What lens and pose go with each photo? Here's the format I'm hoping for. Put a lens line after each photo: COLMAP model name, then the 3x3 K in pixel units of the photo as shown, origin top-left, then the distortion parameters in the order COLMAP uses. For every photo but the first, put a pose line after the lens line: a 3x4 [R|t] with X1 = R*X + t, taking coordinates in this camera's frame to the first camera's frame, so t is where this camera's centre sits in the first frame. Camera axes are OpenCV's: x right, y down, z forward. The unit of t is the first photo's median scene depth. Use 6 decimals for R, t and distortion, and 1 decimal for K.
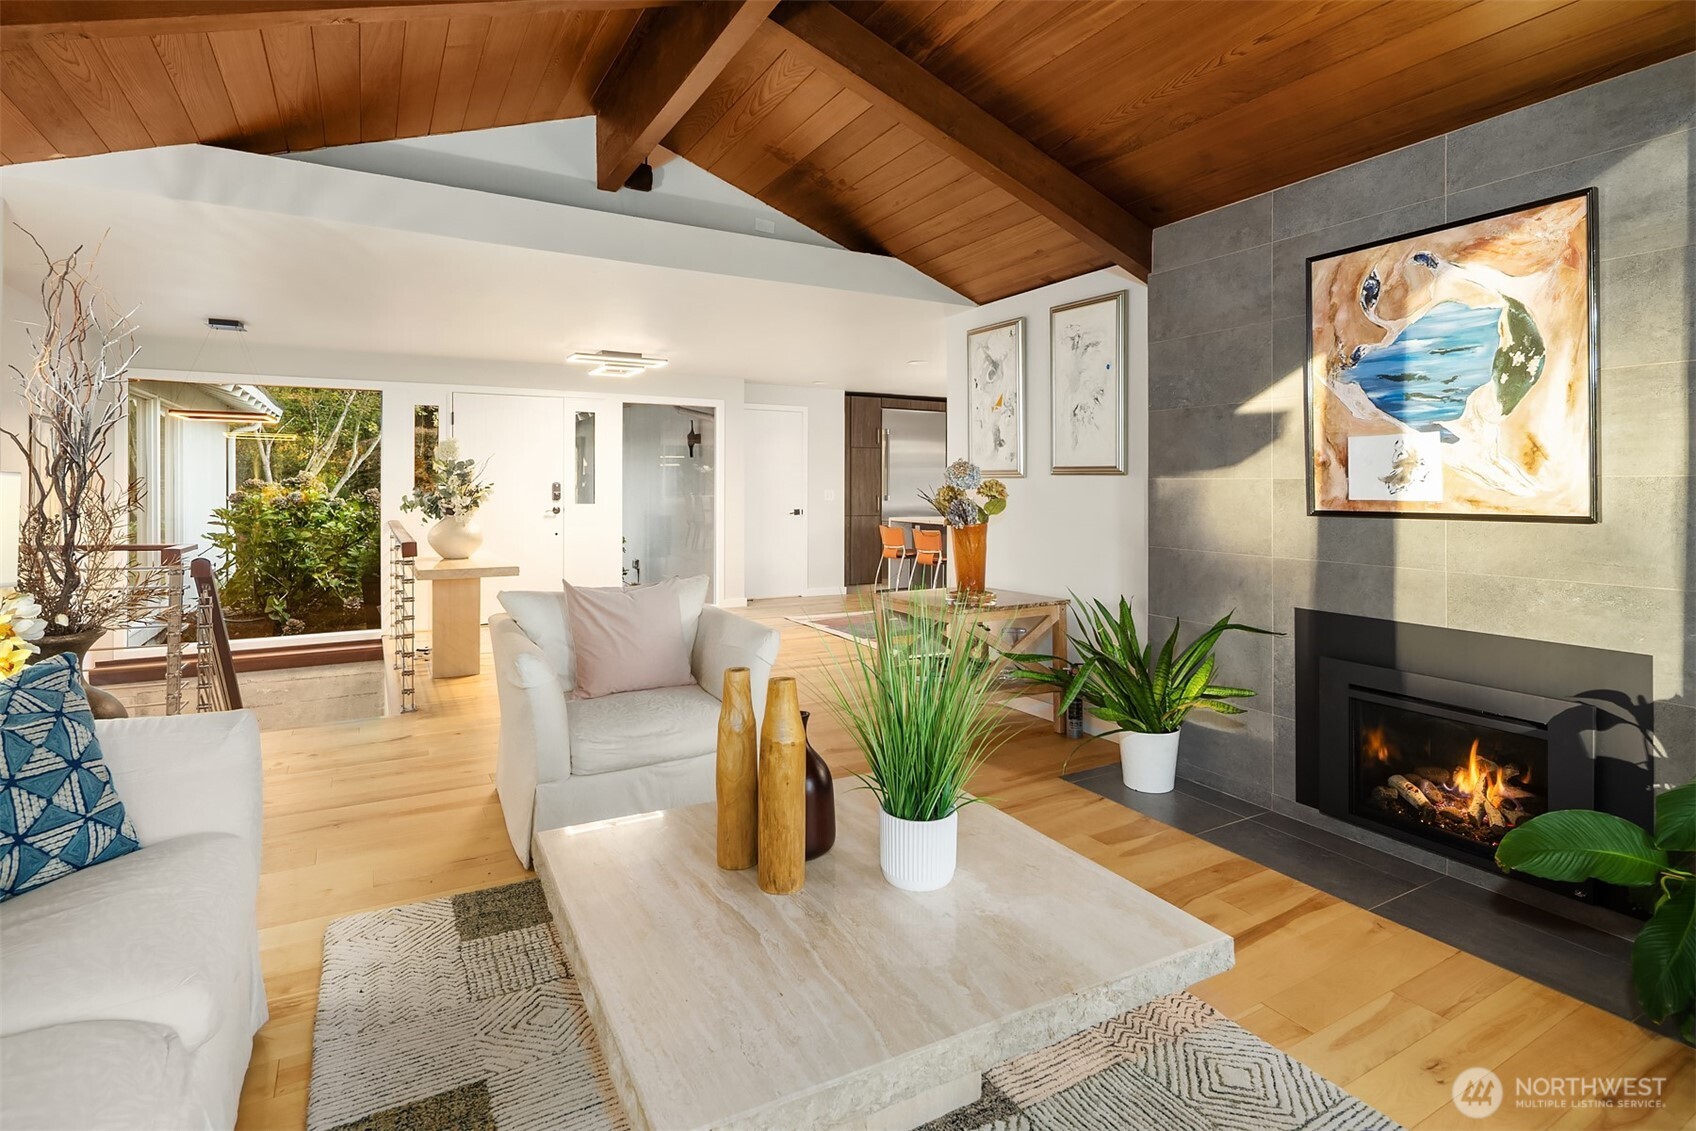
lens RADIAL K [[853.6, 0, 849.8], [0, 853.6, 476.3], [0, 0, 1]] dist [-0.001078, -0.000355]
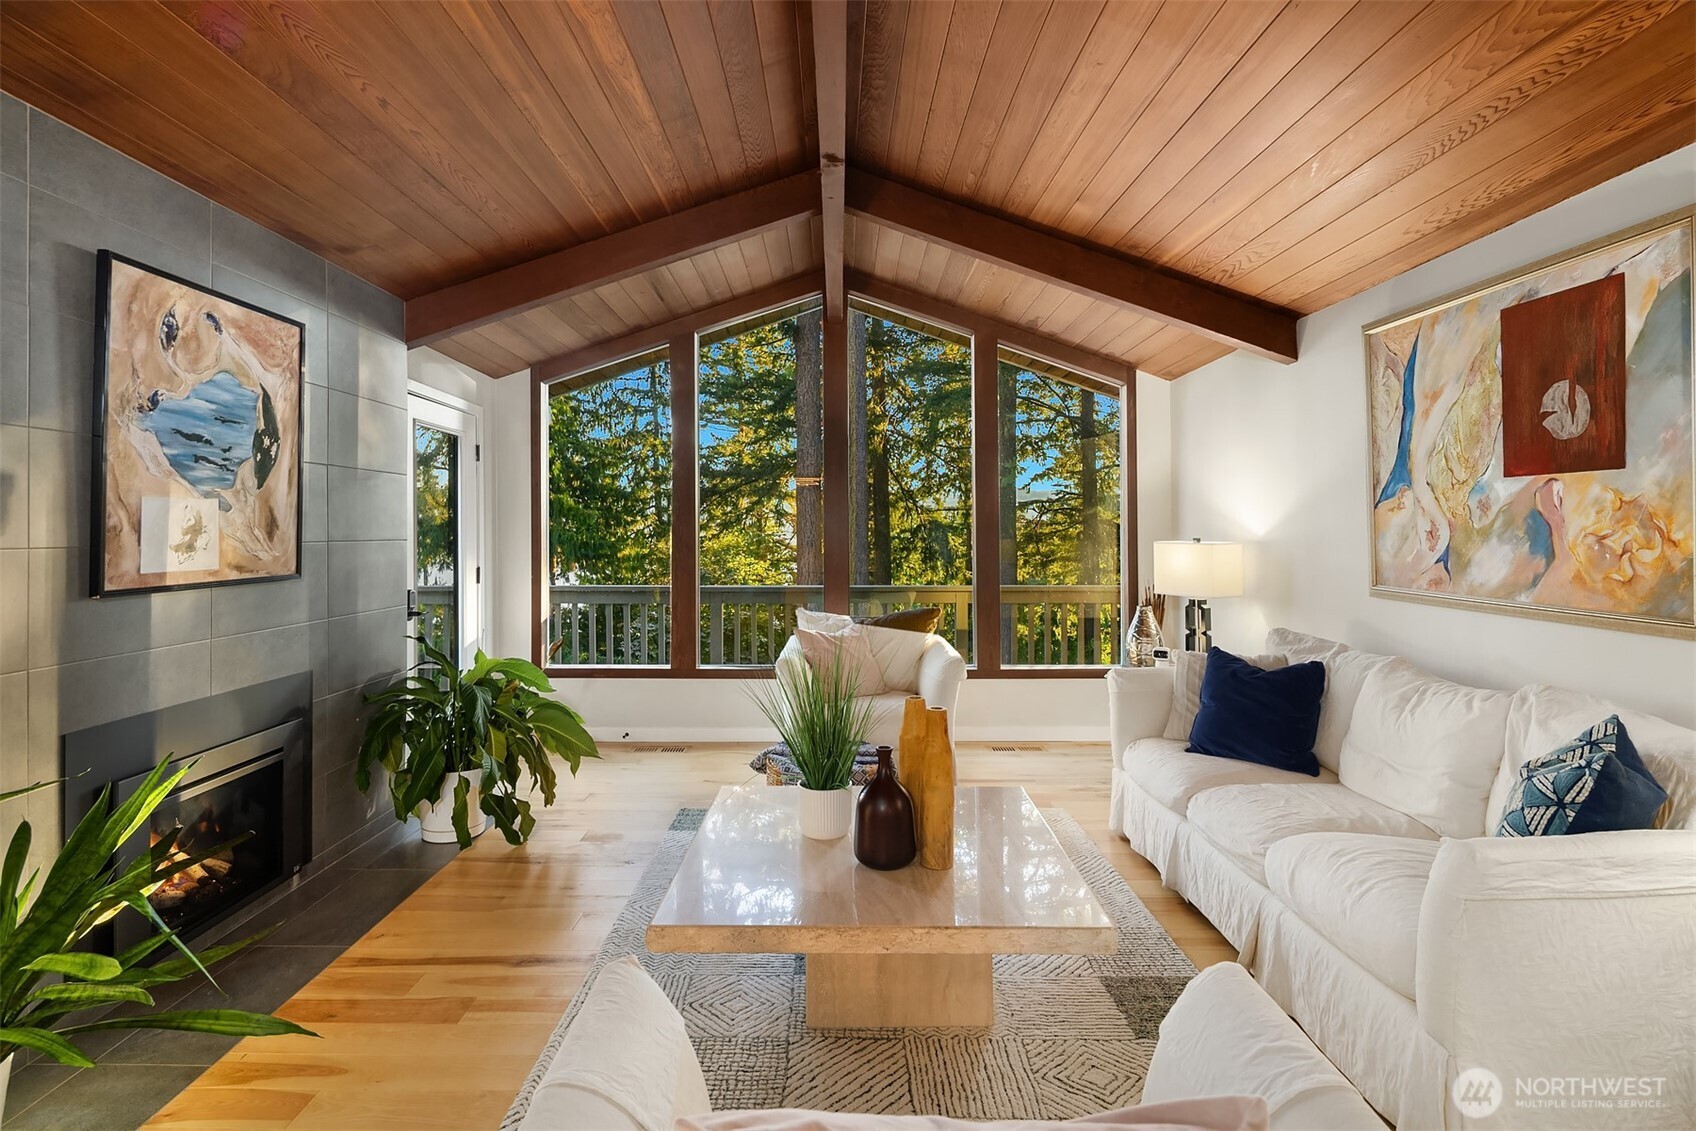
lens RADIAL K [[839.4, 0, 835.5], [0, 839.4, 533.5], [0, 0, 1]] dist [0.003404, -0.000130]
pose [[-0.870615, 0.007252, 0.491912, -0.418859], [0.005804, 0.999973, -0.004470, -0.003658], [-0.491931, -0.001036, -0.870634, 1.503004]]
